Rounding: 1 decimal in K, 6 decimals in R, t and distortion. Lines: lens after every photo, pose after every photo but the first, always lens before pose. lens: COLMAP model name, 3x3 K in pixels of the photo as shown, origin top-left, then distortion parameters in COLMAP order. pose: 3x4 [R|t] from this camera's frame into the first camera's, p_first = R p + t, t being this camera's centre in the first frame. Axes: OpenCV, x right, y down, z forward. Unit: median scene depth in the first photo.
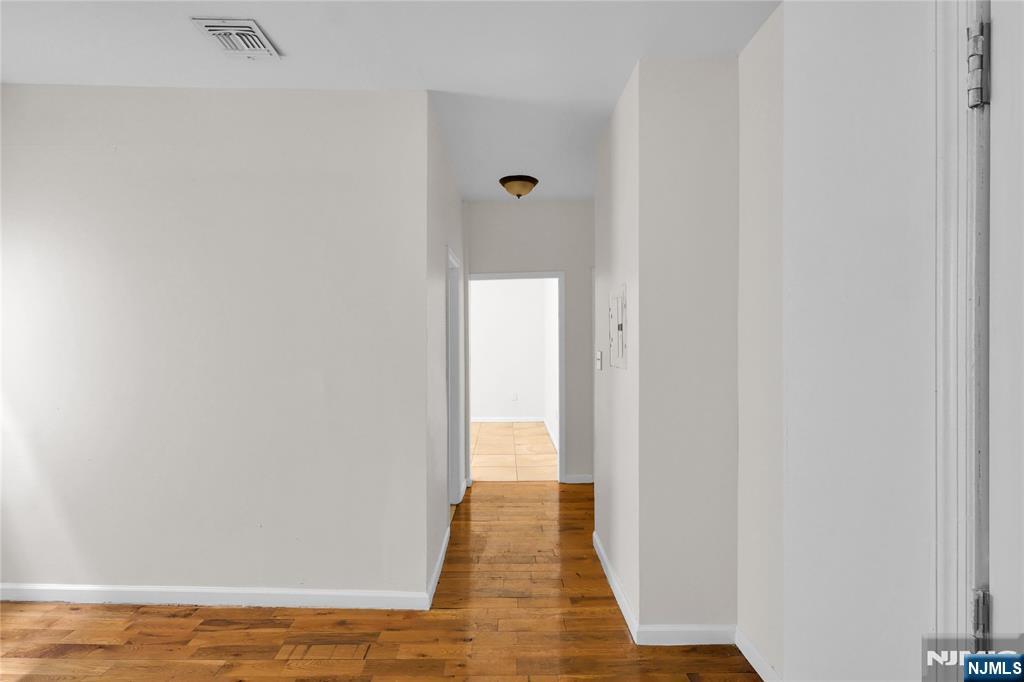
lens RADIAL K [[480.1, 0, 513.2], [0, 480.1, 339.6], [0, 0, 1]] dist [0.000700, -0.000624]
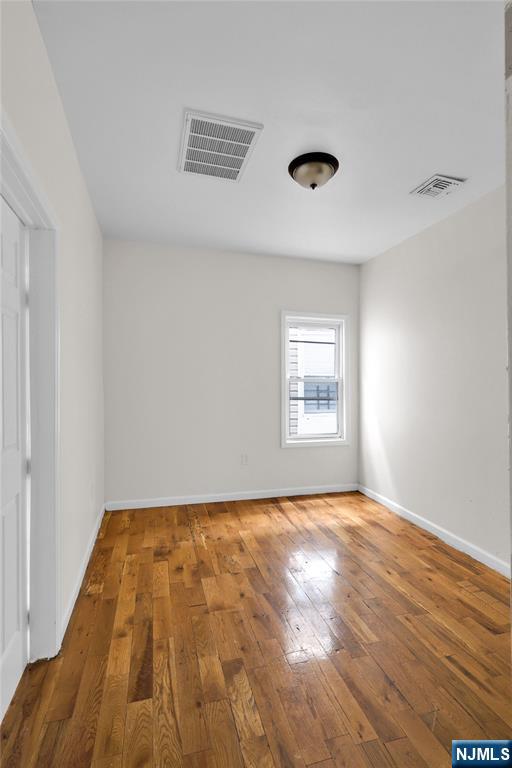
lens RADIAL K [[360.1, 0, 256.3], [0, 360.1, 383.2], [0, 0, 1]] dist [0.000700, -0.000624]
pose [[0.258528, -0.002597, -0.966000, 0.397708], [-0.018453, 0.999801, -0.007626, 0.055535], [0.965827, 0.019797, 0.258429, 0.085410]]
